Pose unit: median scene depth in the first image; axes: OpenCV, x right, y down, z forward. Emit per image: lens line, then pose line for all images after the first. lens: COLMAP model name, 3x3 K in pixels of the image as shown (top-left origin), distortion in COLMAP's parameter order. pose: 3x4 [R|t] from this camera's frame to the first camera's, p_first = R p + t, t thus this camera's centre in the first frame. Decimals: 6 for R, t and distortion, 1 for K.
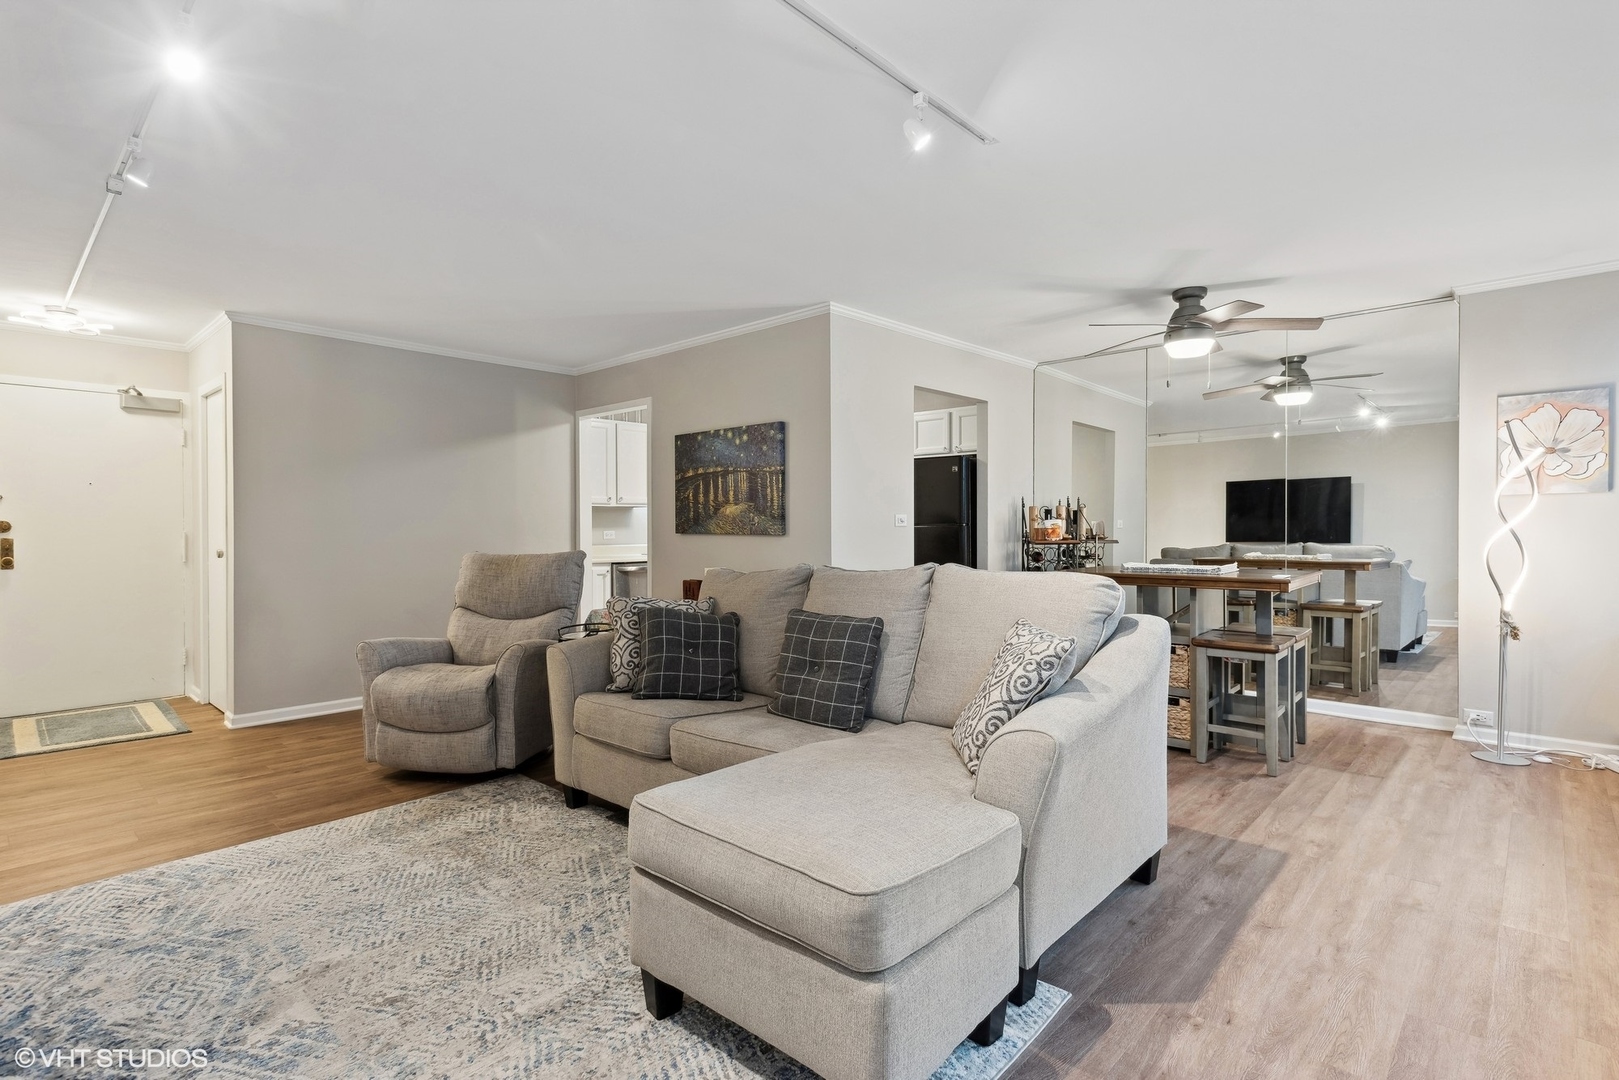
lens RADIAL K [[775.7, 0, 803.4], [0, 775.7, 538.0], [0, 0, 1]] dist [0.041340, -0.015782]
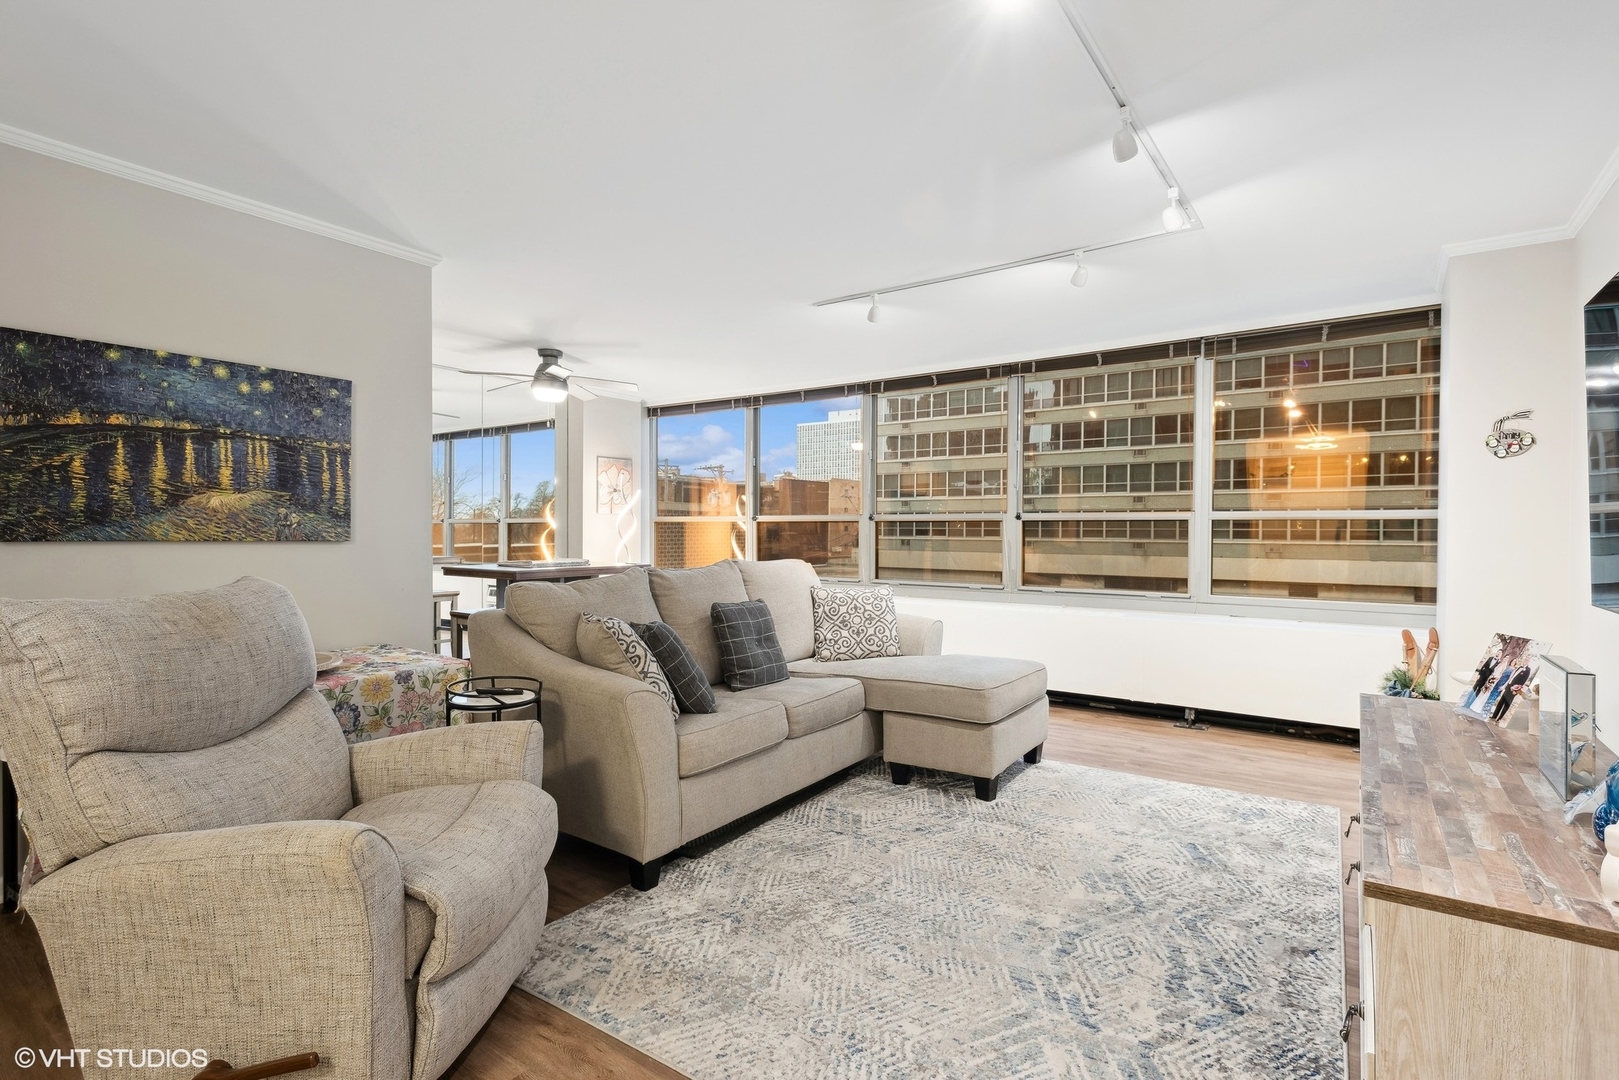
lens RADIAL K [[774.5, 0, 806.6], [0, 774.5, 533.1], [0, 0, 1]] dist [0.012727, -0.000194]
pose [[-0.133351, -0.001157, 0.991068, -0.784411], [0.008168, 0.999964, 0.002266, -0.009236], [-0.991035, 0.008397, -0.133337, 0.678139]]
